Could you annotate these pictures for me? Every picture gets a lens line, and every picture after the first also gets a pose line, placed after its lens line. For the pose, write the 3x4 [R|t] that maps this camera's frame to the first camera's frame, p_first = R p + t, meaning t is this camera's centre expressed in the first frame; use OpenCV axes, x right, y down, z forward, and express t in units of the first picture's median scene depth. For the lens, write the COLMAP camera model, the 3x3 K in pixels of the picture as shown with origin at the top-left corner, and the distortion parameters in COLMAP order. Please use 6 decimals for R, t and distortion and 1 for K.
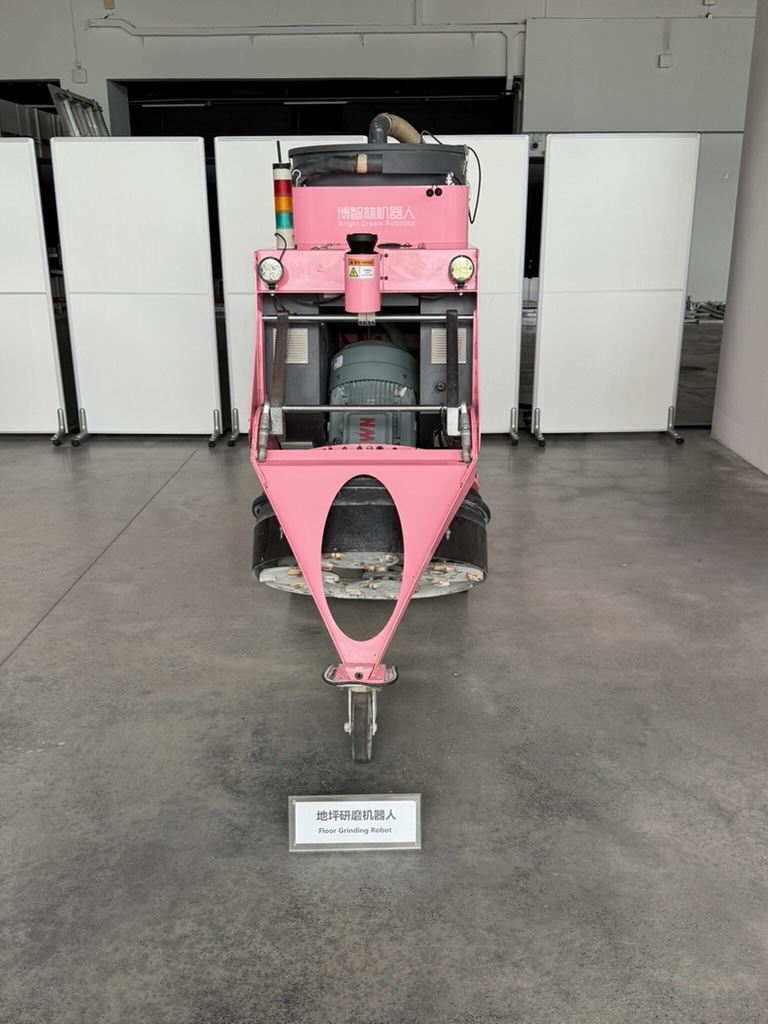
lens RADIAL K [[953.1, 0, 383.9], [0, 953.1, 511.8], [0, 0, 1]] dist [-0.000127, 0.000000]
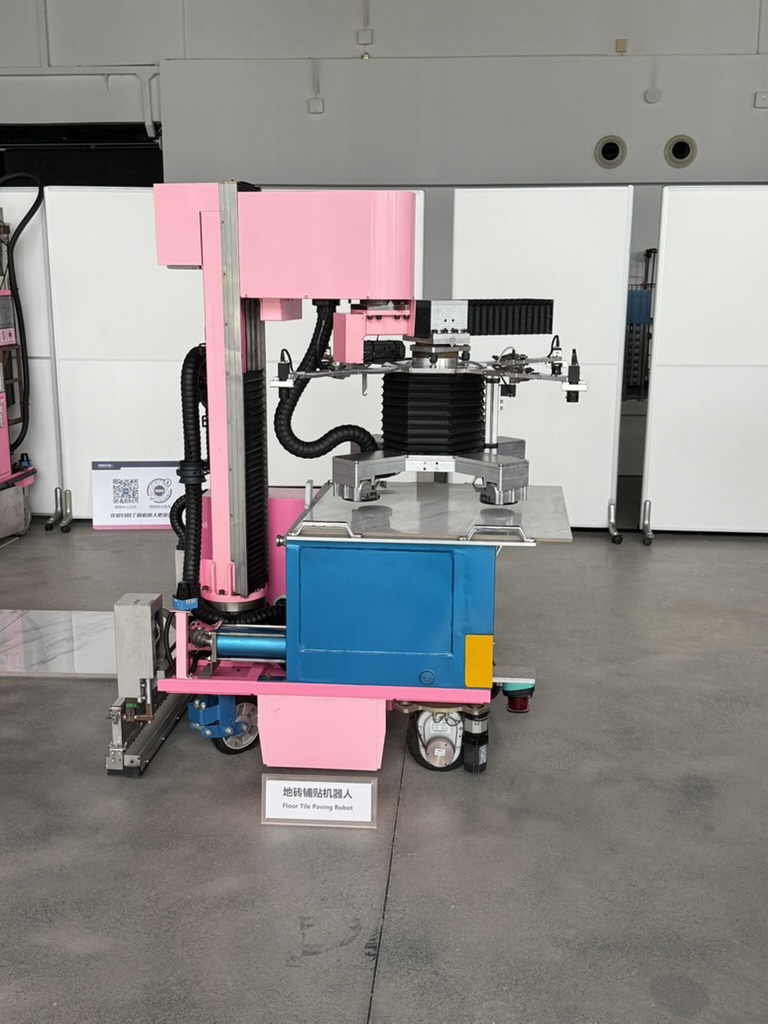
lens RADIAL K [[1121.6, 0, 383.7], [0, 1121.6, 513.8], [0, 0, 1]] dist [0.039201, 0.000000]
pose [[0.996939, 0.025700, -0.073832, 0.214139], [-0.032331, 0.995411, -0.090069, -0.003154], [0.071178, 0.092181, 0.993195, 0.002331]]
